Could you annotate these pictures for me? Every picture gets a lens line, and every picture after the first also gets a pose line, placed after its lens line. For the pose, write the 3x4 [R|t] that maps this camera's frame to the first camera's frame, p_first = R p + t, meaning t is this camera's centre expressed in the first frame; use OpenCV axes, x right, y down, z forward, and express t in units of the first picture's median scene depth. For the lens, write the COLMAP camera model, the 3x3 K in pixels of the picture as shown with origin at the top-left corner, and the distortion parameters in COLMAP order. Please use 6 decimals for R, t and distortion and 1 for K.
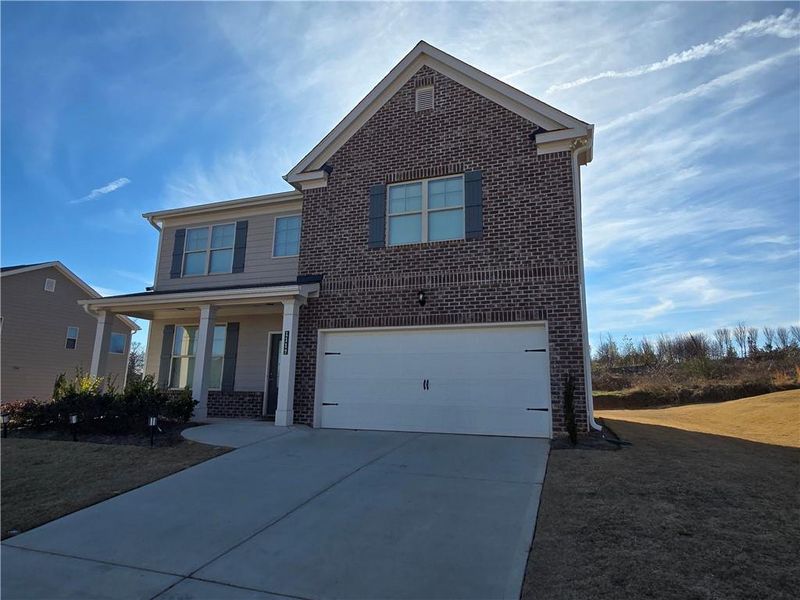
lens RADIAL K [[479.4, 0, 400.0], [0, 479.4, 300.0], [0, 0, 1]] dist [-0.004398, -0.000996]
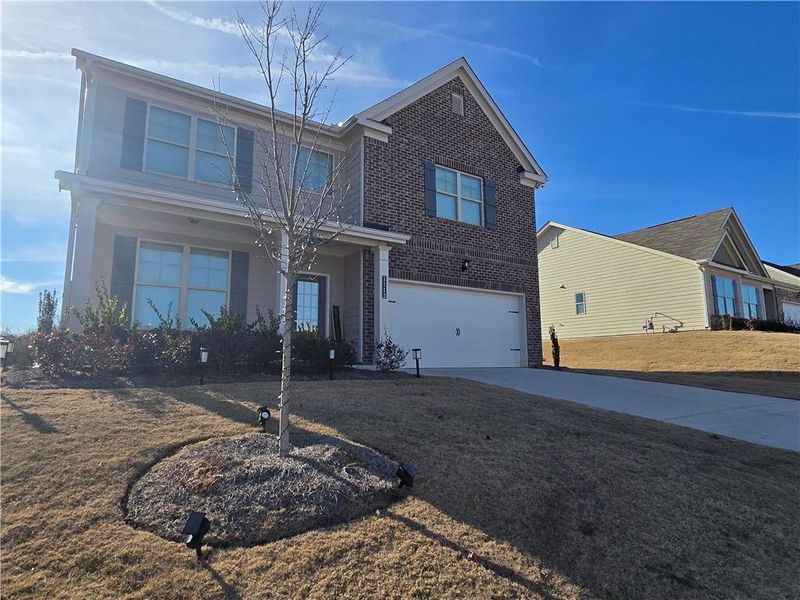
lens RADIAL K [[479.4, 0, 400.0], [0, 479.4, 300.0], [0, 0, 1]] dist [-0.004398, -0.000996]
pose [[0.580147, 0.093889, 0.809082, -1.049594], [-0.145368, 0.989321, -0.010569, 0.122107], [-0.801434, -0.111483, 0.587601, 0.355156]]
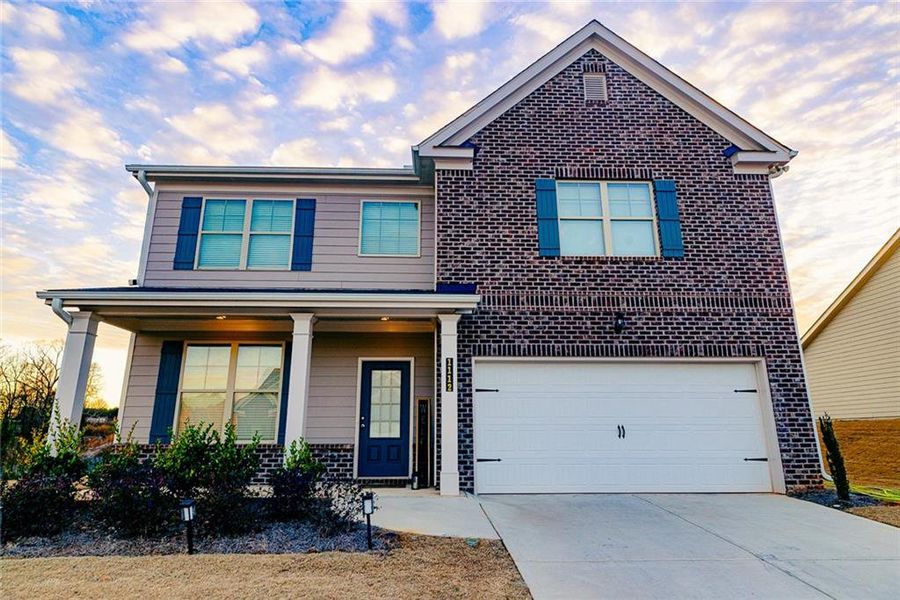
lens RADIAL K [[520.8, 0, 447.2], [0, 520.8, 298.7], [0, 0, 1]] dist [0.004422, 0.000098]
pose [[0.925409, 0.077709, 0.370918, -0.531170], [-0.056425, 0.996094, -0.067913, 0.029229], [-0.374747, 0.041918, 0.926179, 0.279383]]
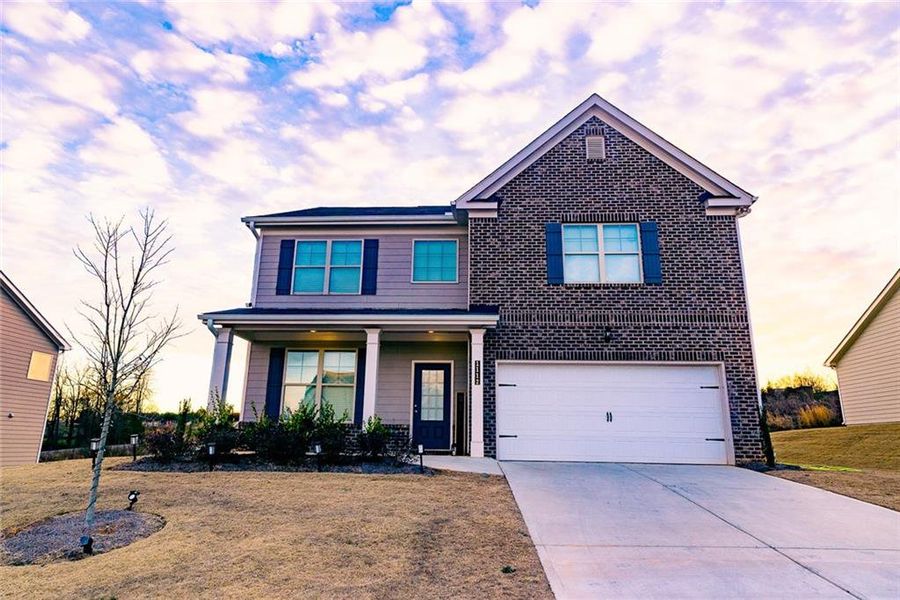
lens RADIAL K [[563.8, 0, 445.4], [0, 563.8, 300.3], [0, 0, 1]] dist [0.005663, 0.000842]
pose [[0.958563, 0.070282, 0.276076, -0.627051], [-0.055581, 0.996606, -0.060729, 0.014547], [-0.279407, 0.042868, 0.959215, -0.102471]]
